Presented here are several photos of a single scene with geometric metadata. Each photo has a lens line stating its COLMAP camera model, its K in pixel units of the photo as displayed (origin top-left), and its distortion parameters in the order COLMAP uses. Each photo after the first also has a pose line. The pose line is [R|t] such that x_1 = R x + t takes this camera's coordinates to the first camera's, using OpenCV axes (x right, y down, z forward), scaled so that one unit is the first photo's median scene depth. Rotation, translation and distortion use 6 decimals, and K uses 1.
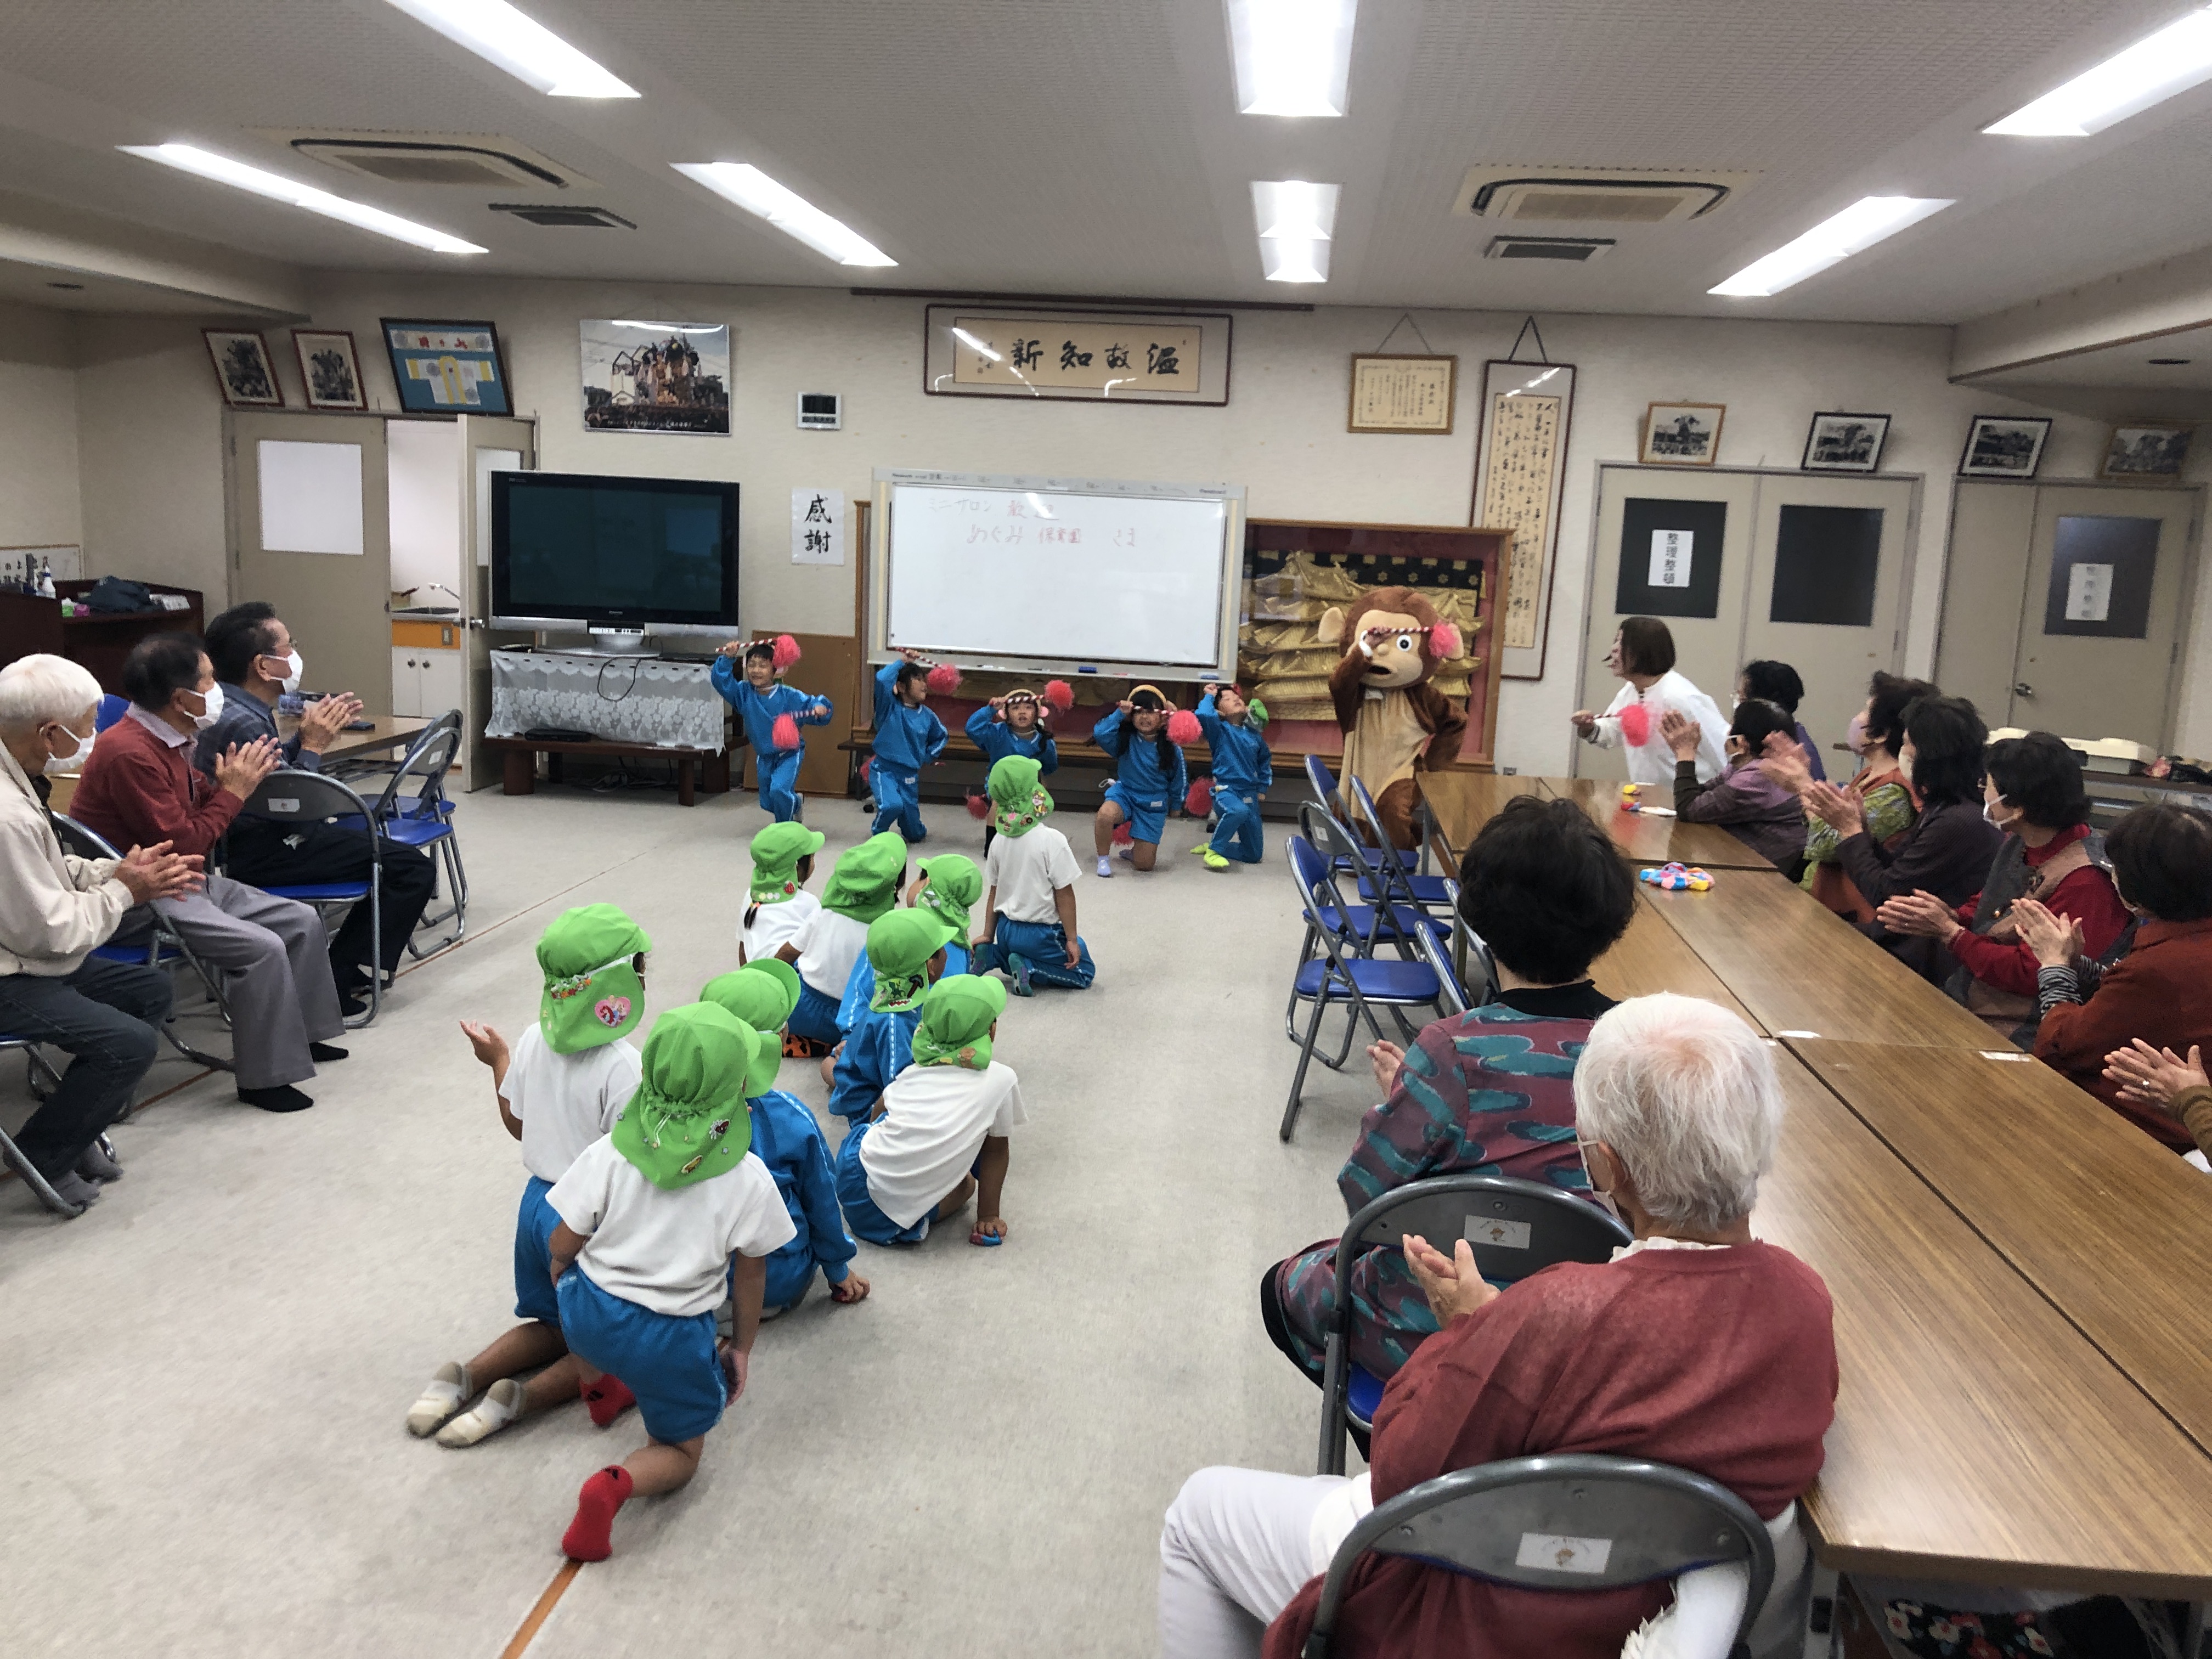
lens RADIAL K [[1795.7, 0, 1124.3], [0, 1795.7, 829.4], [0, 0, 1]] dist [0.023930, -0.030342]
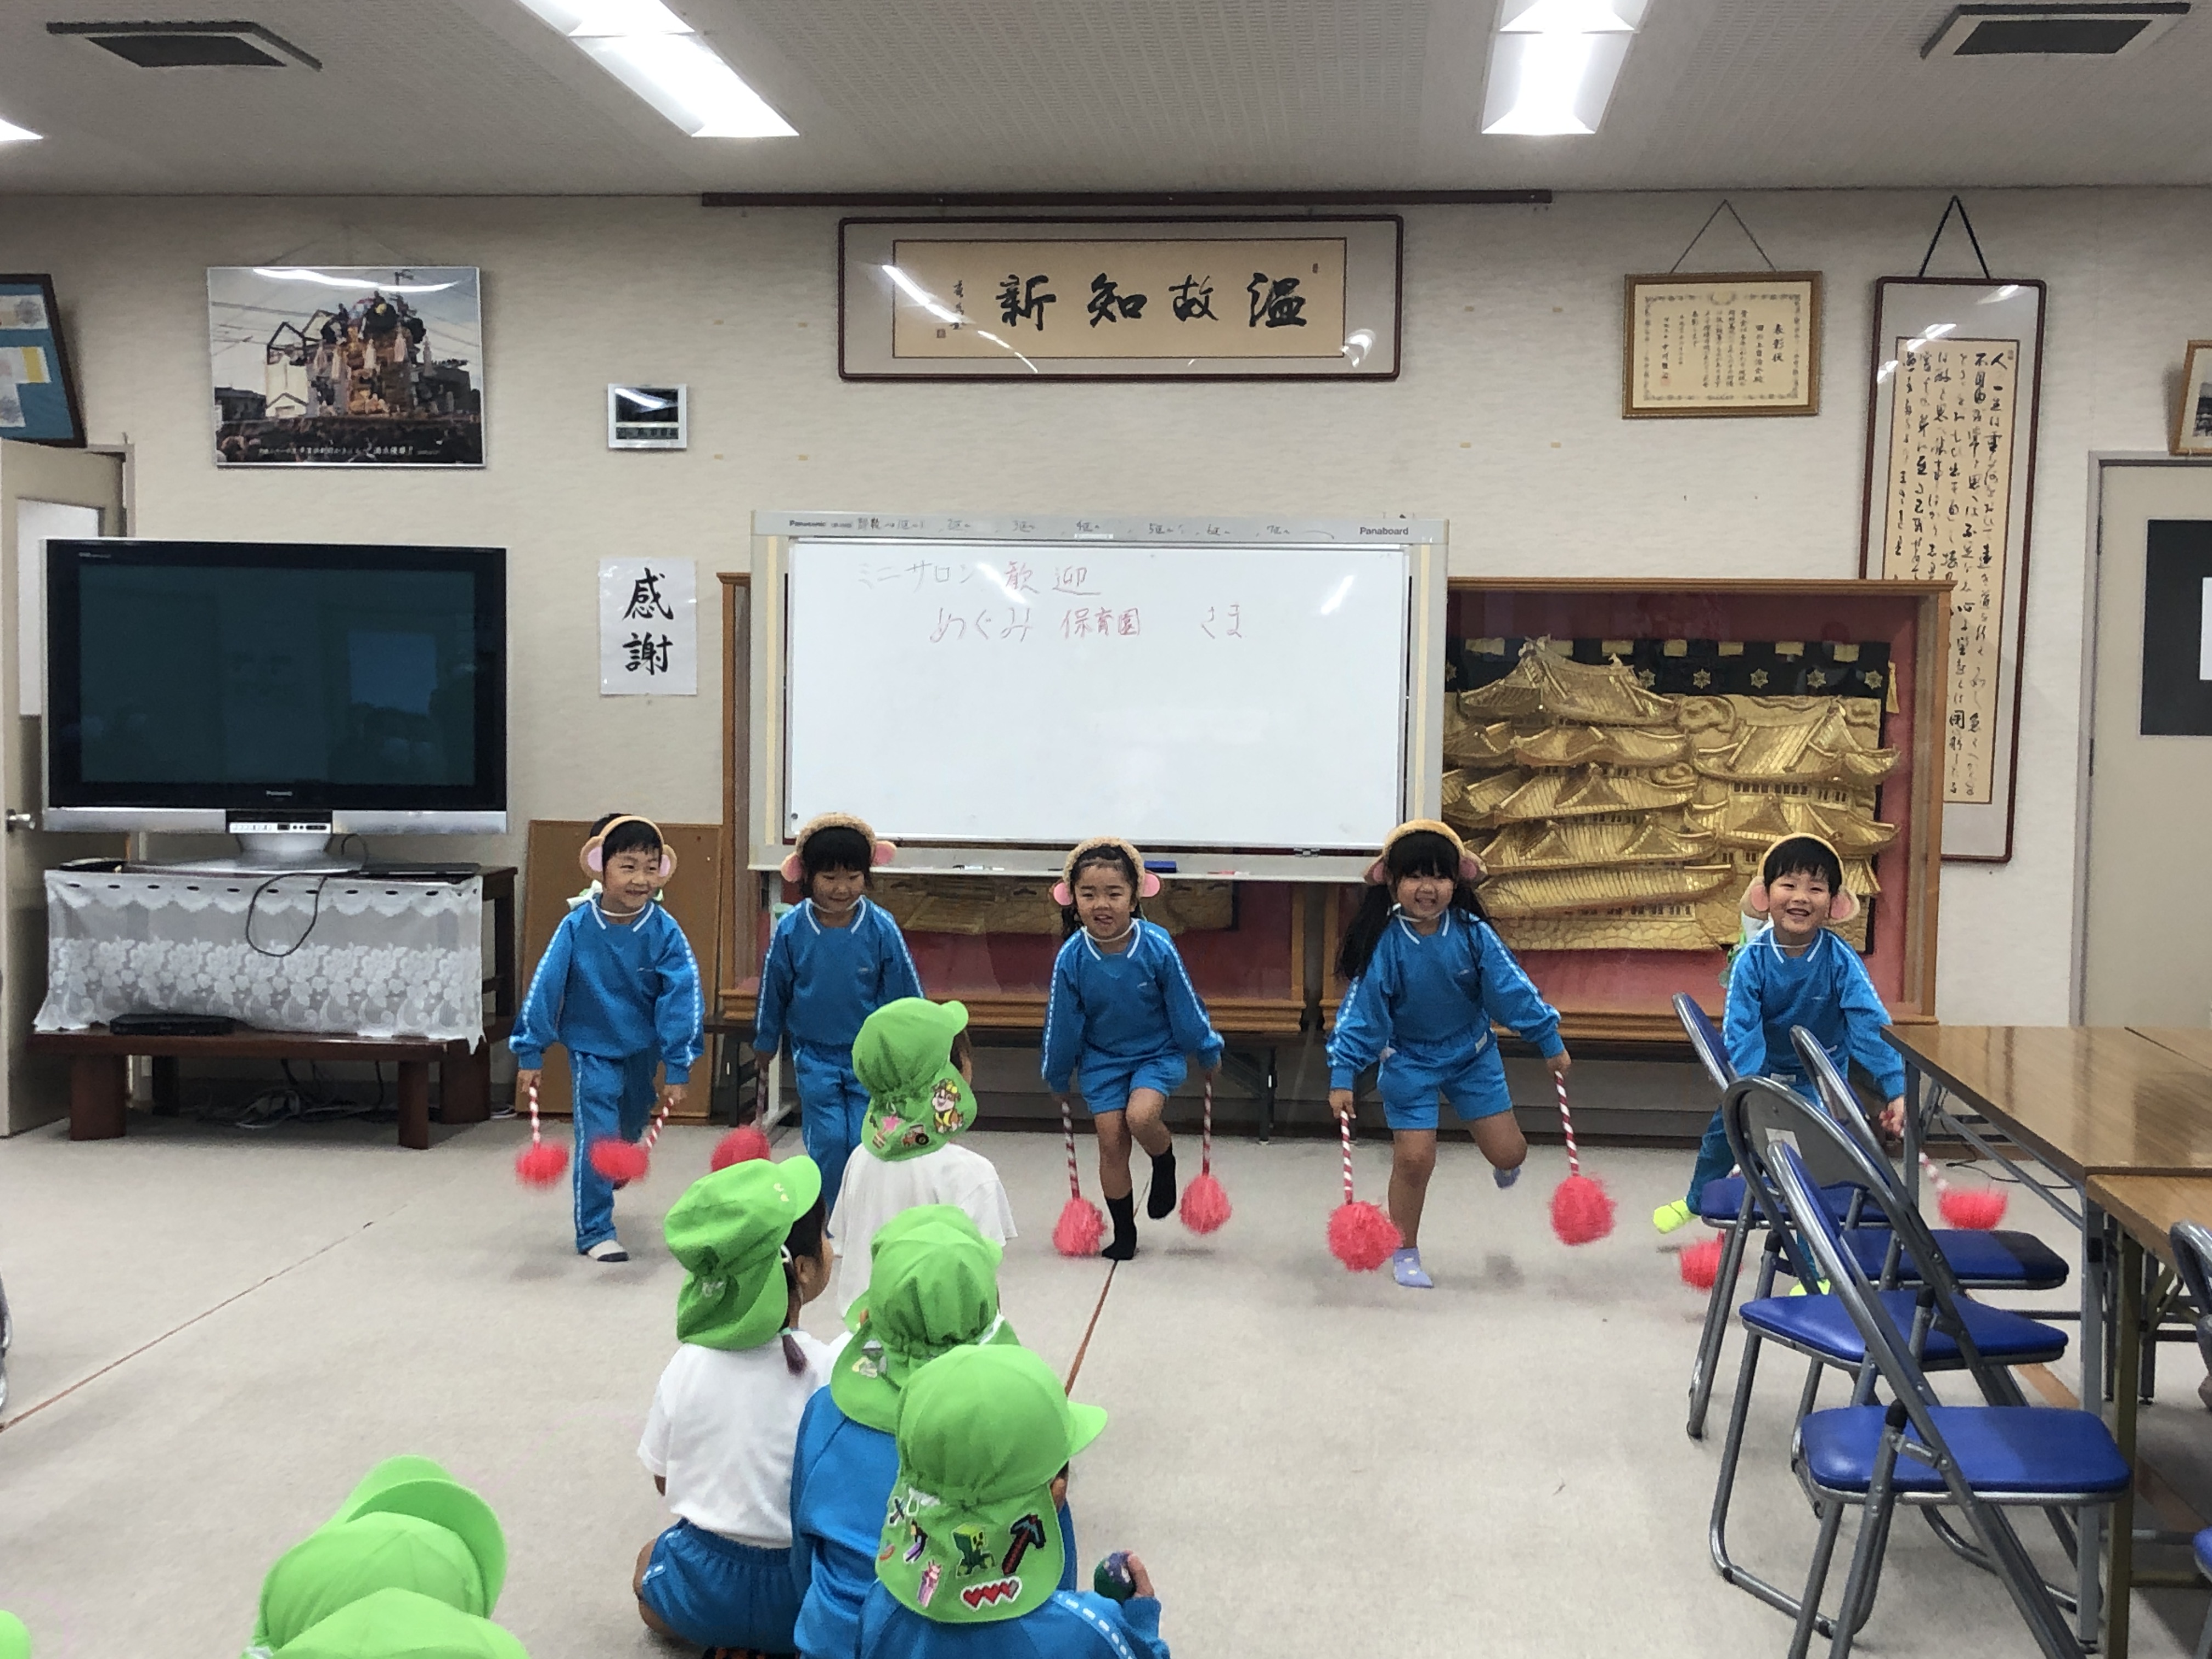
lens RADIAL K [[3061.4, 0, 1068.9], [0, 3061.4, 881.1], [0, 0, 1]] dist [0.043186, 0.000000]
pose [[0.999431, -0.033010, -0.006980, -0.040838], [0.032145, 0.994439, -0.100287, 0.004901], [0.010252, 0.100005, 0.994934, 0.093090]]
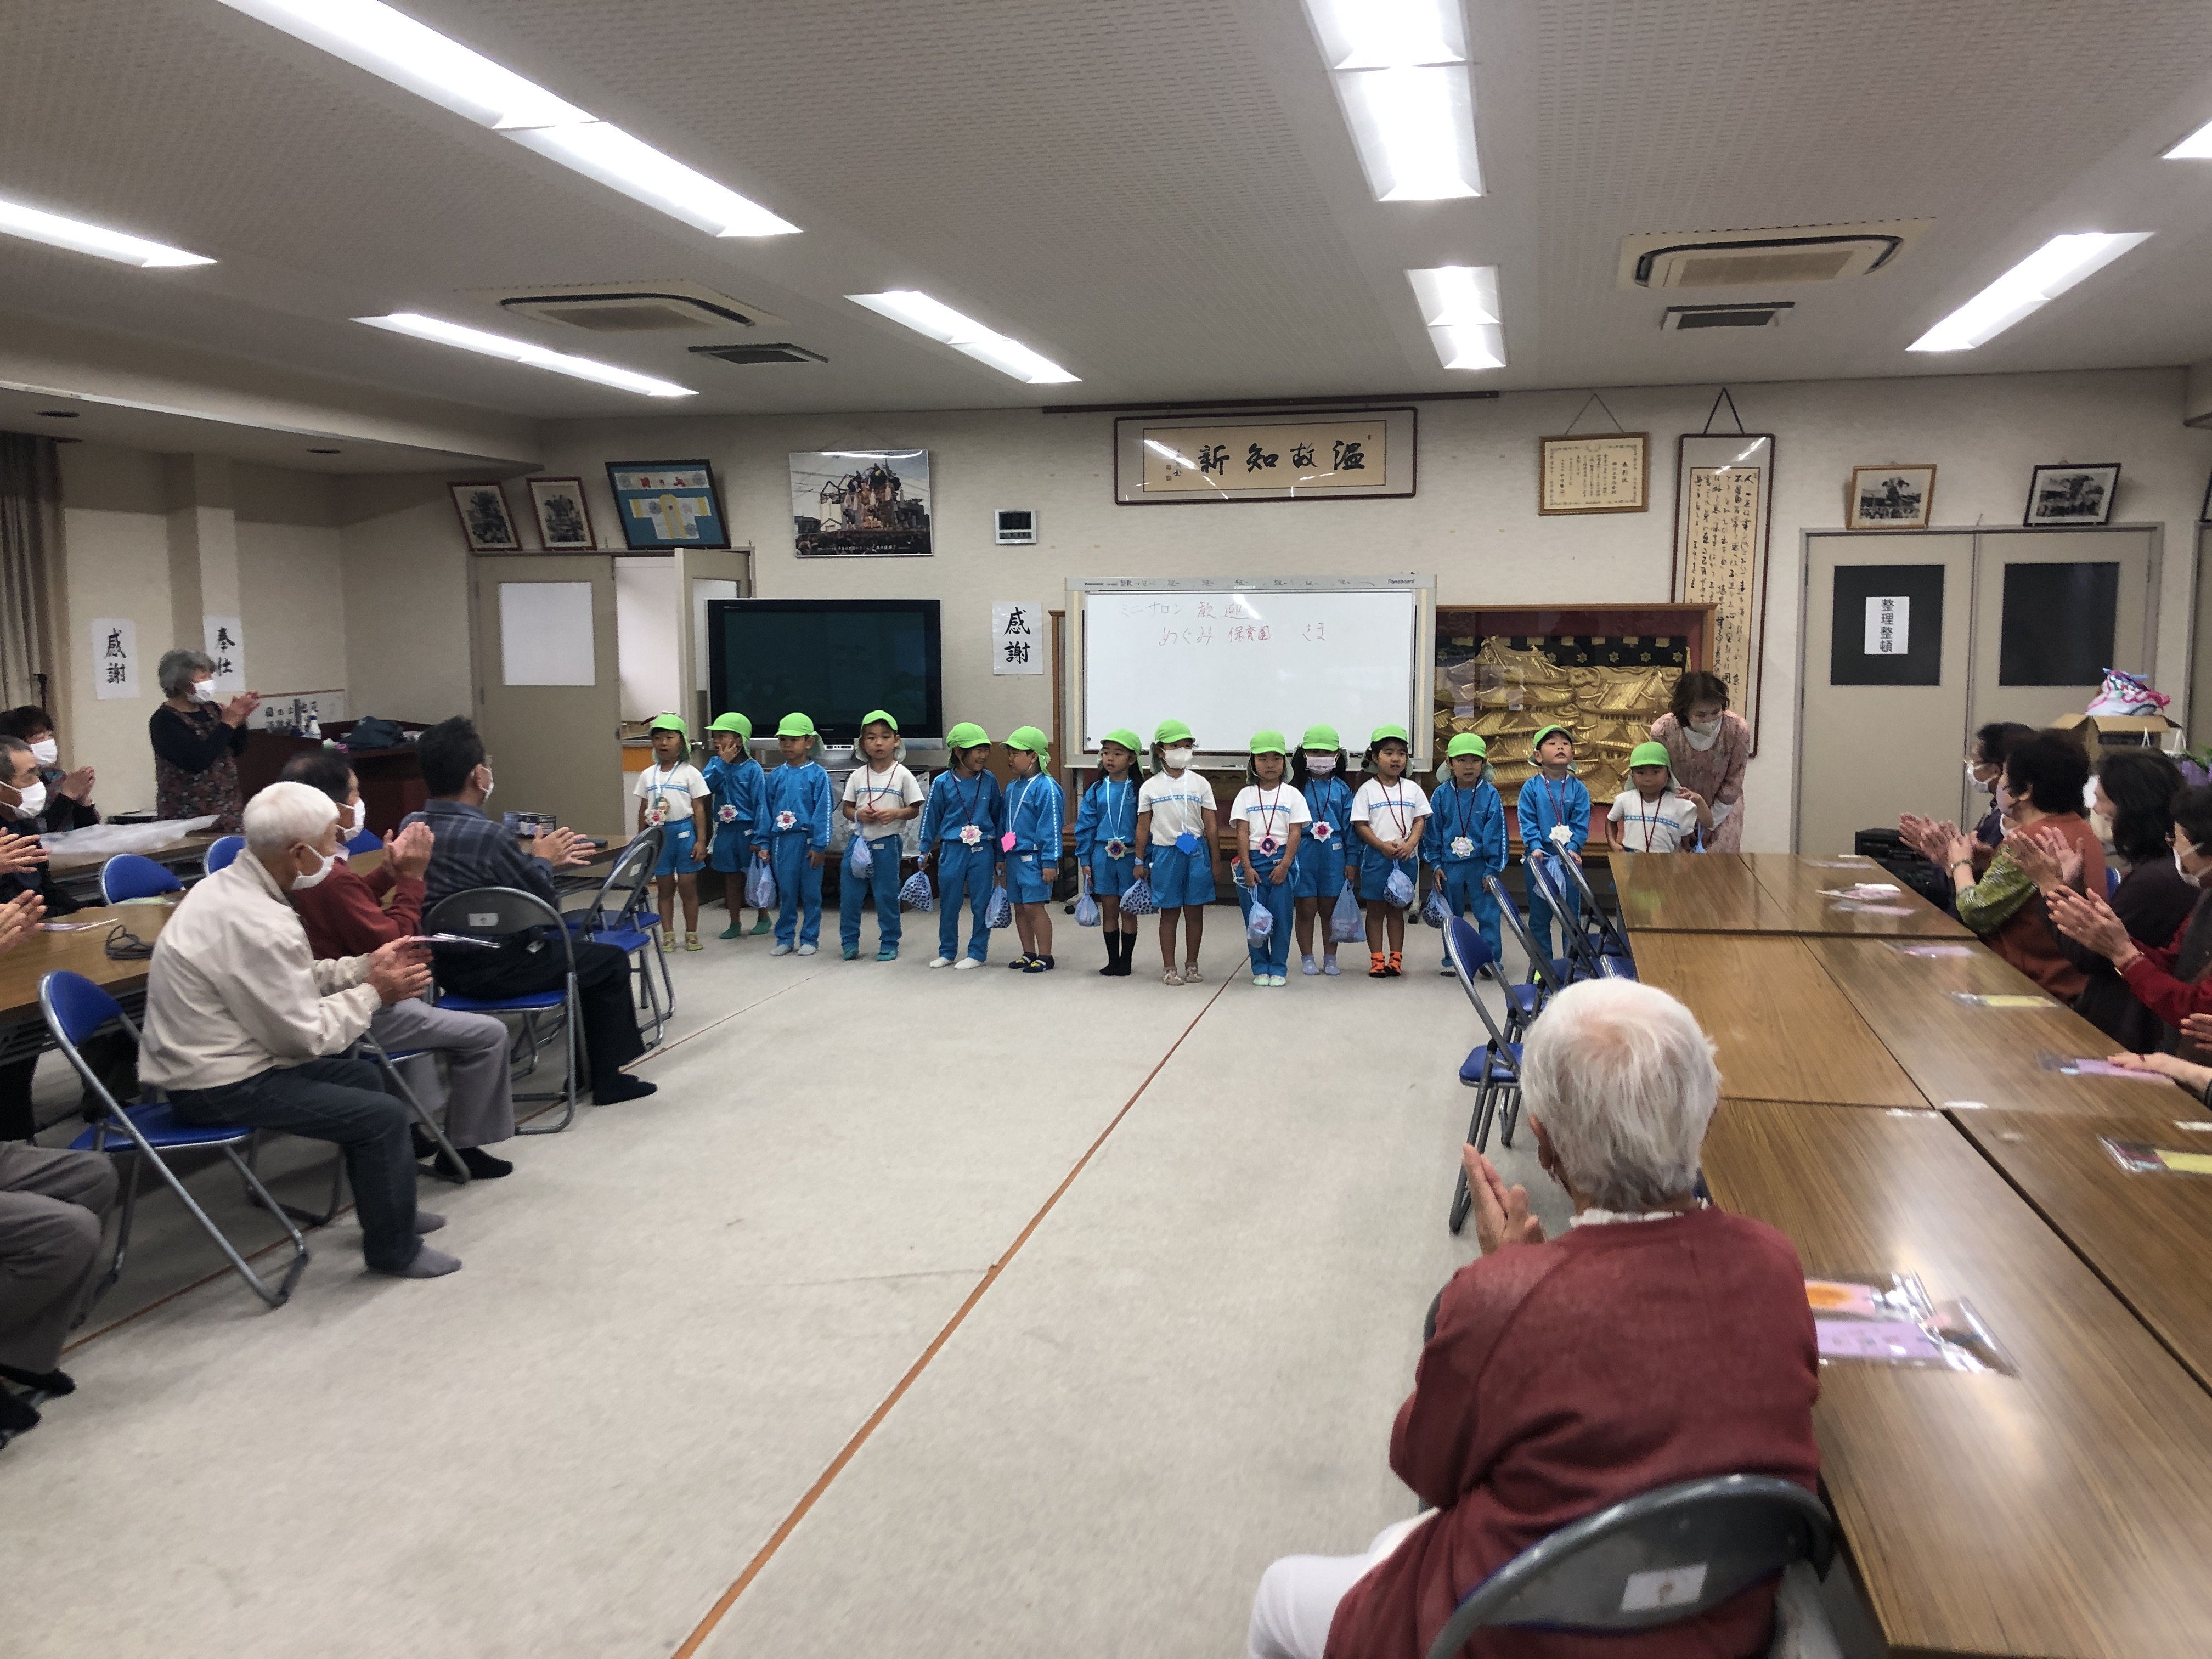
lens RADIAL K [[1795.7, 0, 1151.1], [0, 1795.7, 821.4], [0, 0, 1]] dist [0.023930, -0.030342]
pose [[0.991976, -0.037734, -0.120661, 0.025285], [0.029992, 0.997412, -0.065351, 0.005252], [0.122814, 0.061208, 0.990540, 0.003621]]
